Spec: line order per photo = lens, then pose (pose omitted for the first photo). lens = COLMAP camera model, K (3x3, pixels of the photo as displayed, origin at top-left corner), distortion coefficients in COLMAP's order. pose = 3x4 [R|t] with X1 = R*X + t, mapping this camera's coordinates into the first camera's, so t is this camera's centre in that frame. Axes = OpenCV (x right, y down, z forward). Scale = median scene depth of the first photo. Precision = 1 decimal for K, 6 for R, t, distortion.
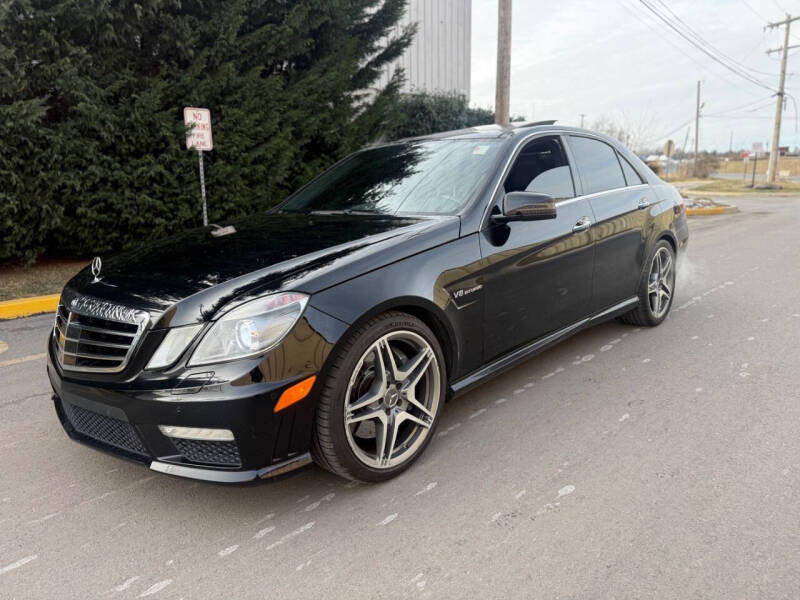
lens RADIAL K [[558.8, 0, 400.0], [0, 558.8, 300.0], [0, 0, 1]] dist [0.007661, -0.008141]
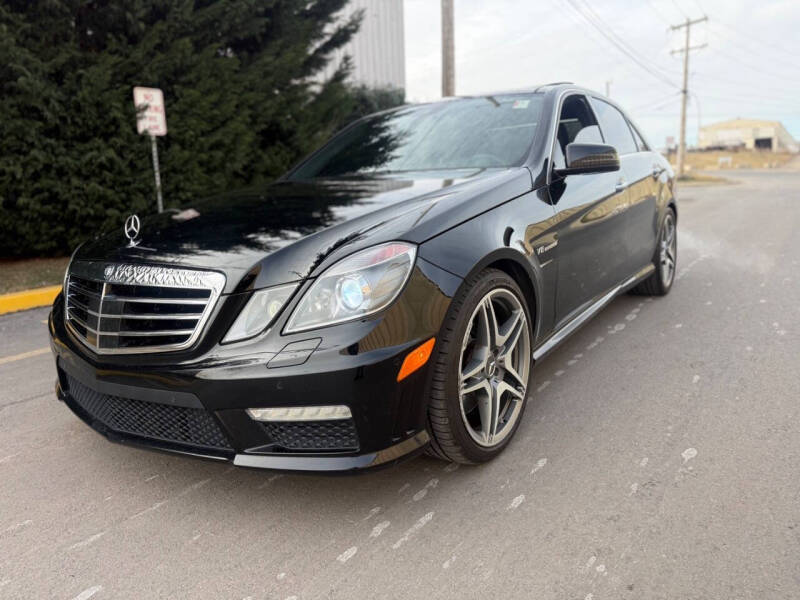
lens RADIAL K [[561.4, 0, 396.5], [0, 561.4, 297.3], [0, 0, 1]] dist [-0.004674, 0.003997]
pose [[0.991857, -0.045666, 0.118884, -0.097239], [0.046458, 0.998913, -0.003896, 0.023612], [-0.118577, 0.009388, 0.992900, 0.051691]]
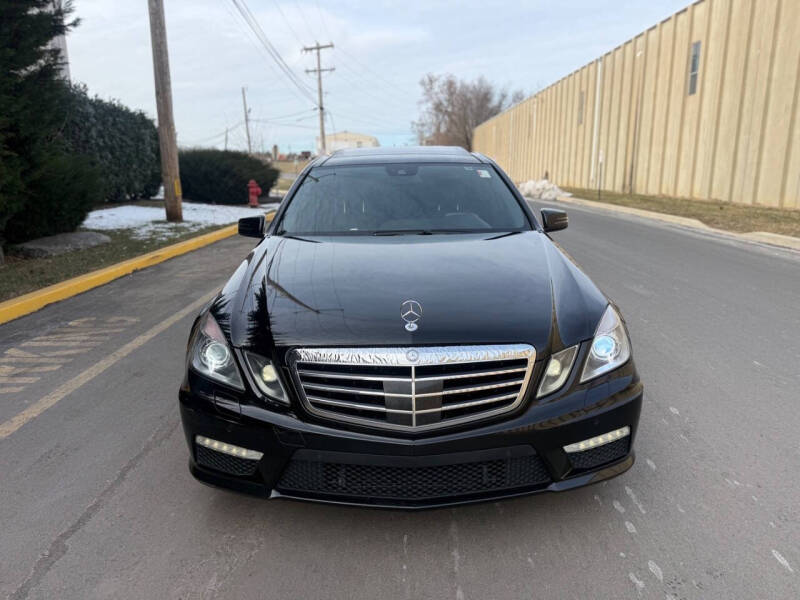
lens RADIAL K [[562.1, 0, 405.0], [0, 562.1, 295.1], [0, 0, 1]] dist [0.004980, -0.008793]
pose [[0.729144, -0.127235, 0.672429, -0.427614], [0.130306, 0.990401, 0.046104, -0.047582], [-0.671841, 0.054005, 0.738724, 0.127222]]
